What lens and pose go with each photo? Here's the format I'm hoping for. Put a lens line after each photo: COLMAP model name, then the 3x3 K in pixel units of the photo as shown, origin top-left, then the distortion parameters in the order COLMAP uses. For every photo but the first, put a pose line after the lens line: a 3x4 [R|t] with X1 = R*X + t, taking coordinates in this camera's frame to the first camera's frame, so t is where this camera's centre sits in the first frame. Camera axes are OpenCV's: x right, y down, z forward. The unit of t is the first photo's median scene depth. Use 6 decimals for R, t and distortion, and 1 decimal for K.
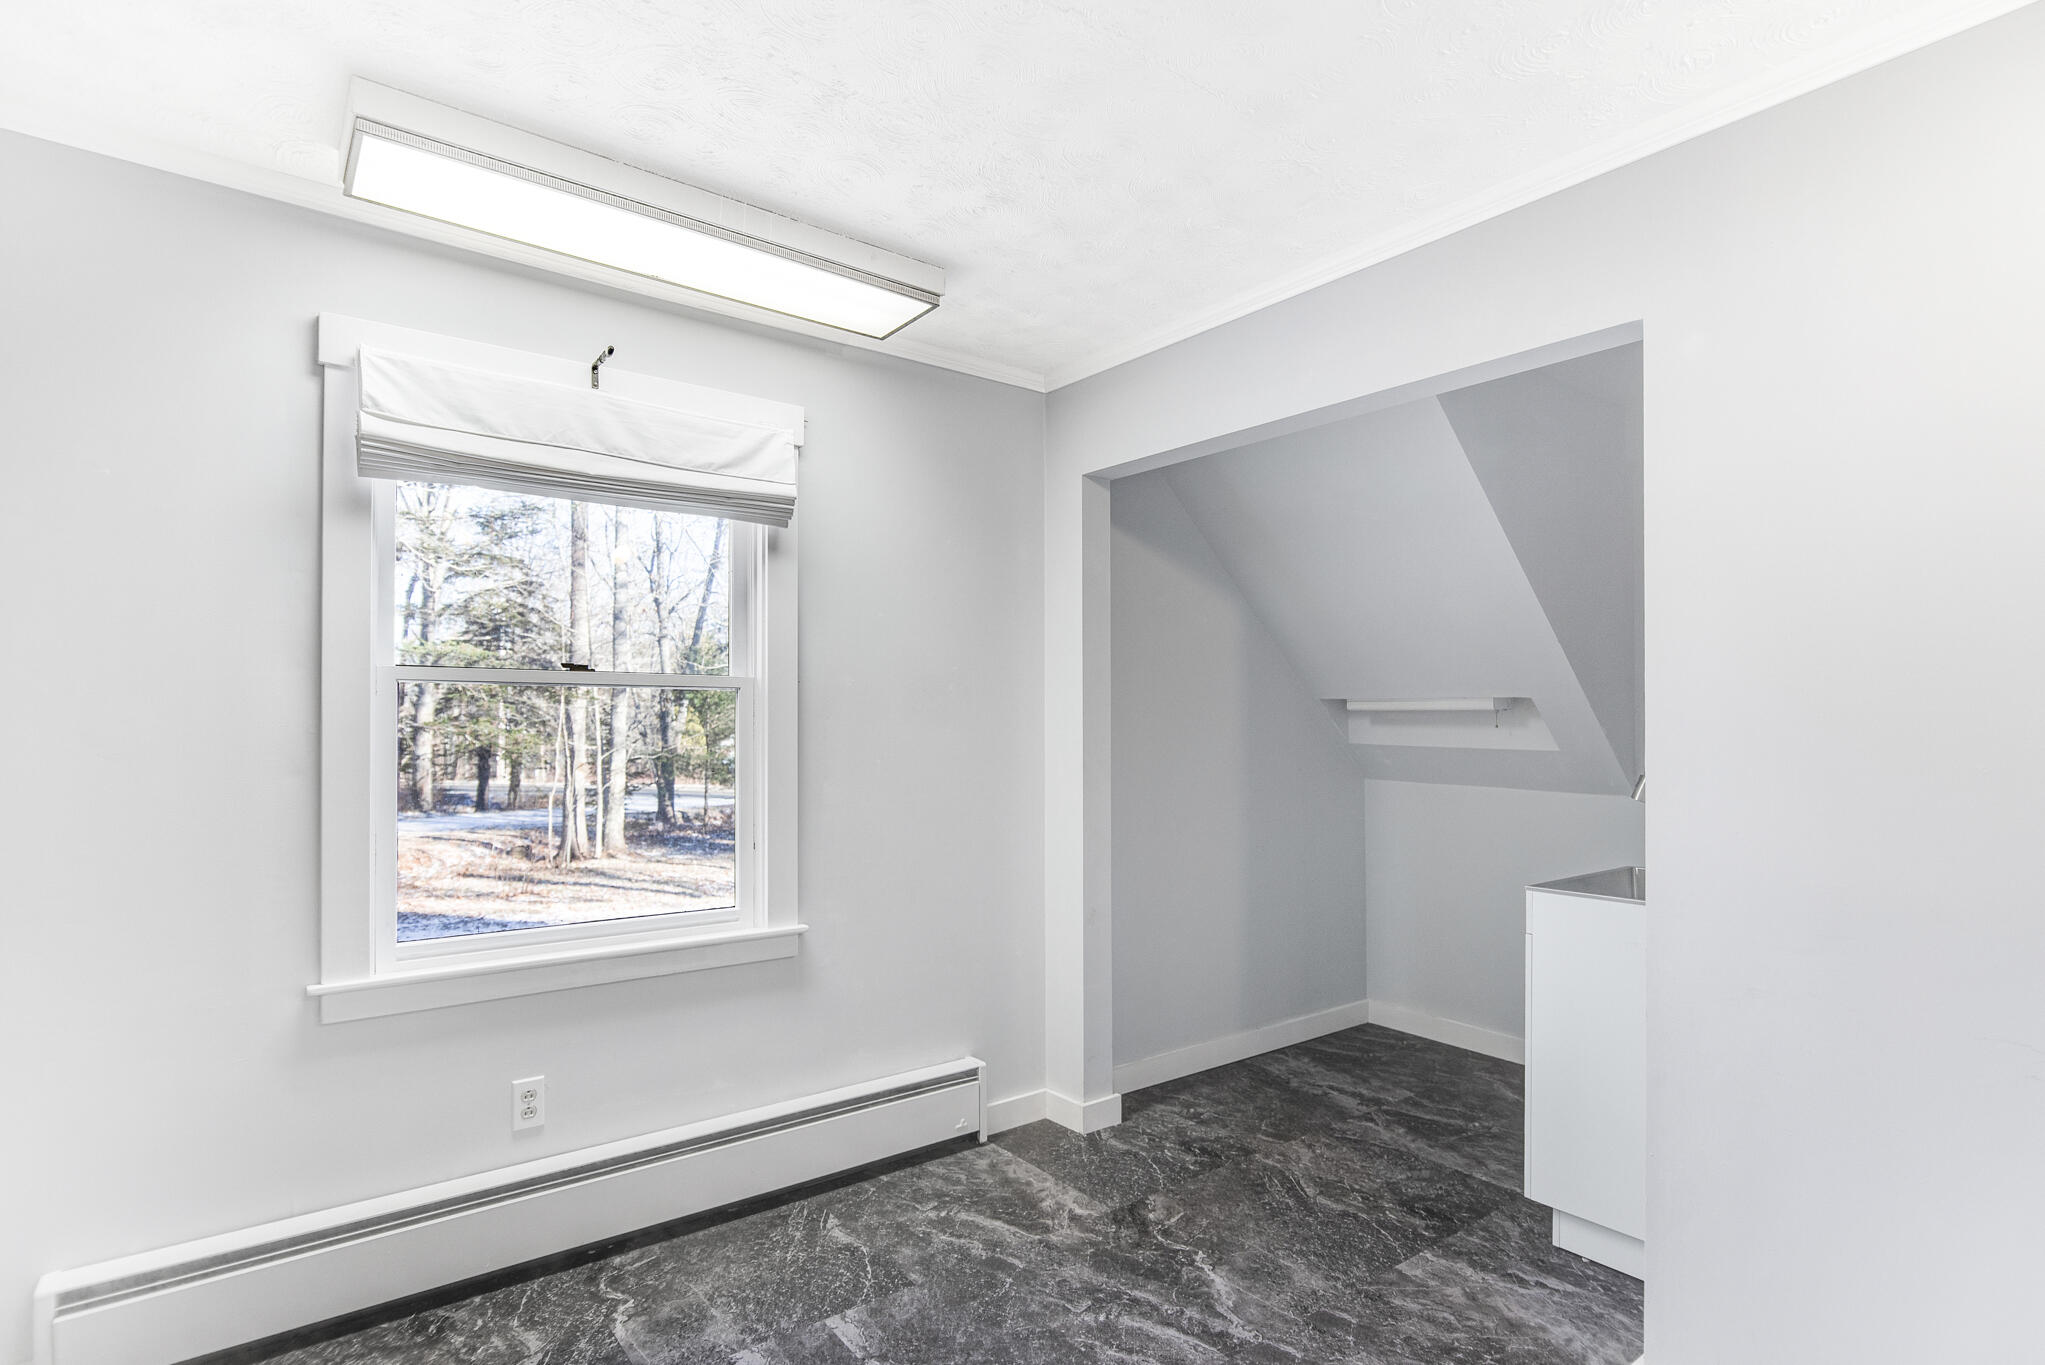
lens RADIAL K [[1006.5, 0, 1022.8], [0, 1006.5, 715.2], [0, 0, 1]] dist [-0.012135, 0.000590]
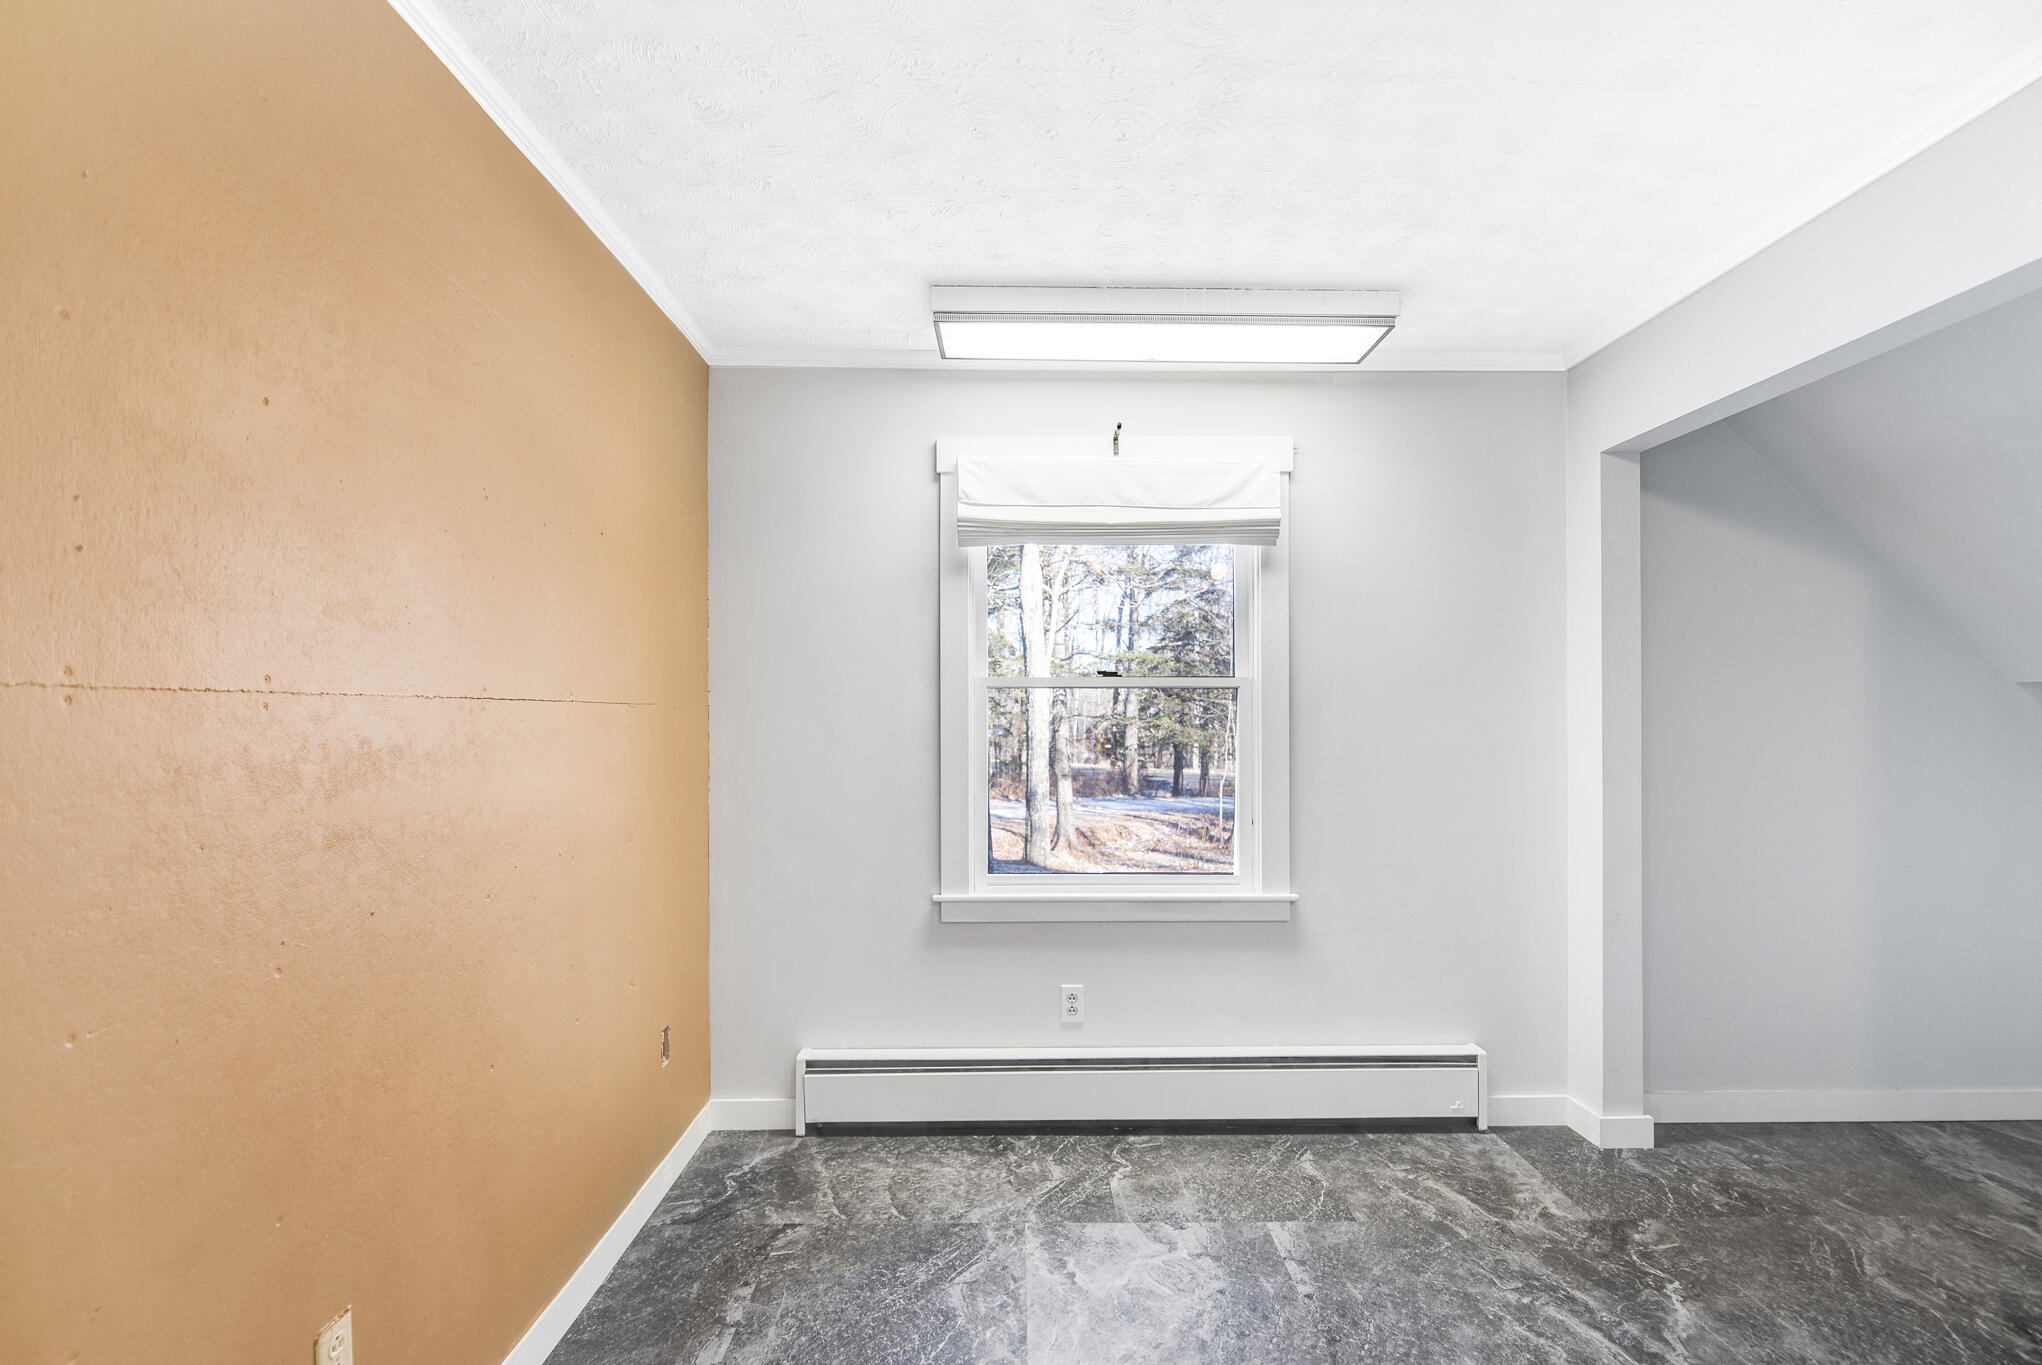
lens RADIAL K [[1005.0, 0, 1051.8], [0, 1005.0, 711.0], [0, 0, 1]] dist [-0.012135, 0.000590]
pose [[0.810316, -0.007928, -0.585939, 0.228089], [0.008403, 0.999963, -0.001910, 0.001949], [0.585932, -0.003376, 0.810353, -0.078296]]
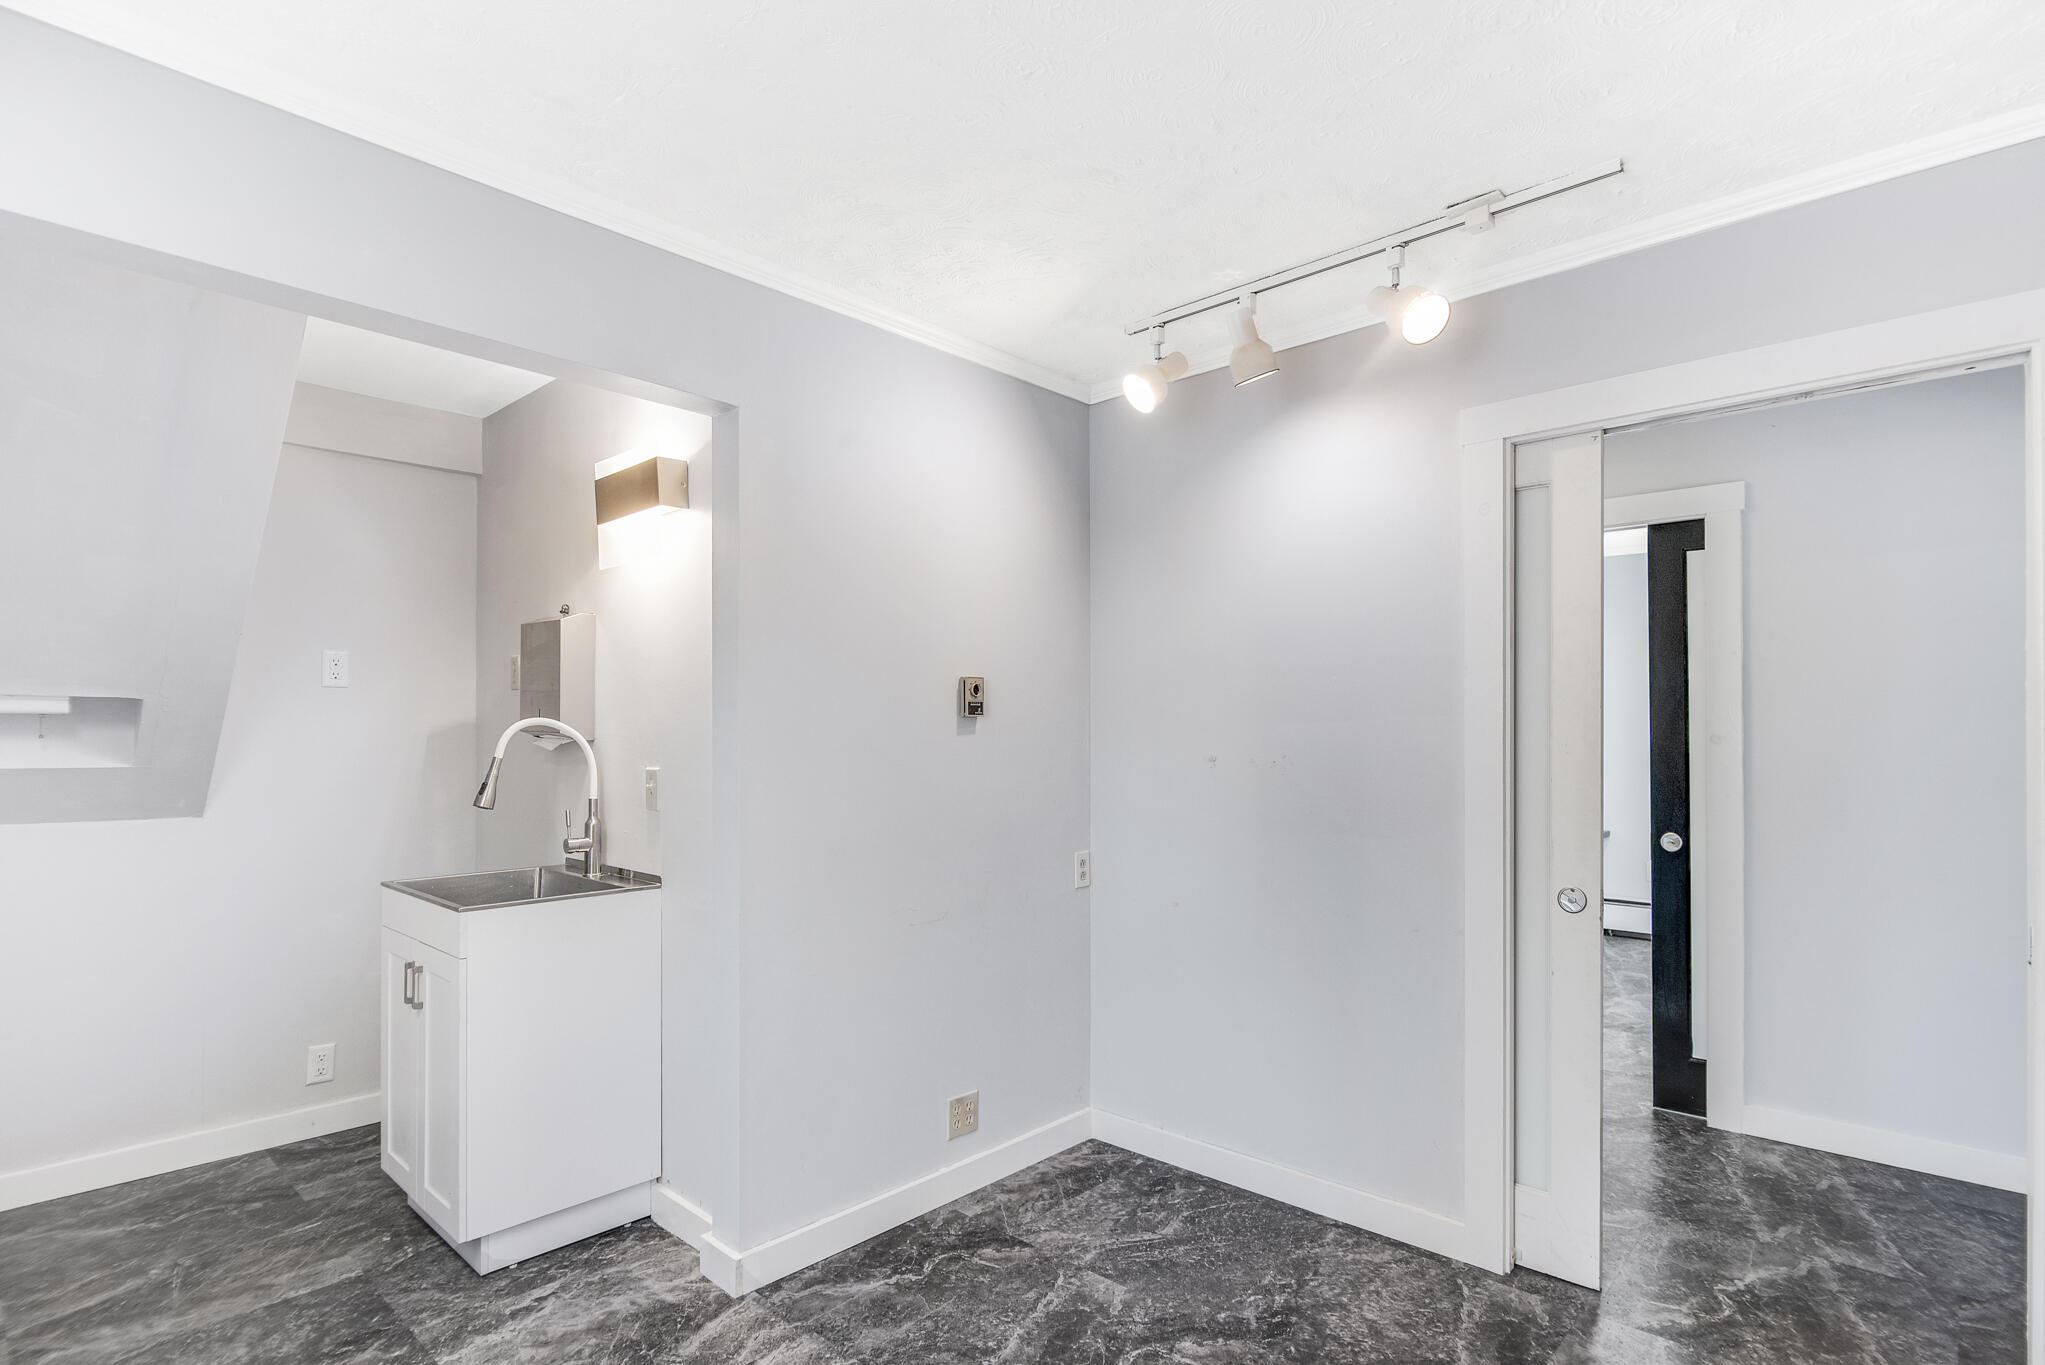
lens RADIAL K [[1006.5, 0, 1022.5], [0, 1006.5, 719.4], [0, 0, 1]] dist [-0.012135, 0.000590]
pose [[-0.149687, 0.006705, 0.988711, -0.460495], [-0.006855, 0.999946, -0.007819, -0.000448], [-0.988710, -0.007948, -0.149633, 0.584075]]
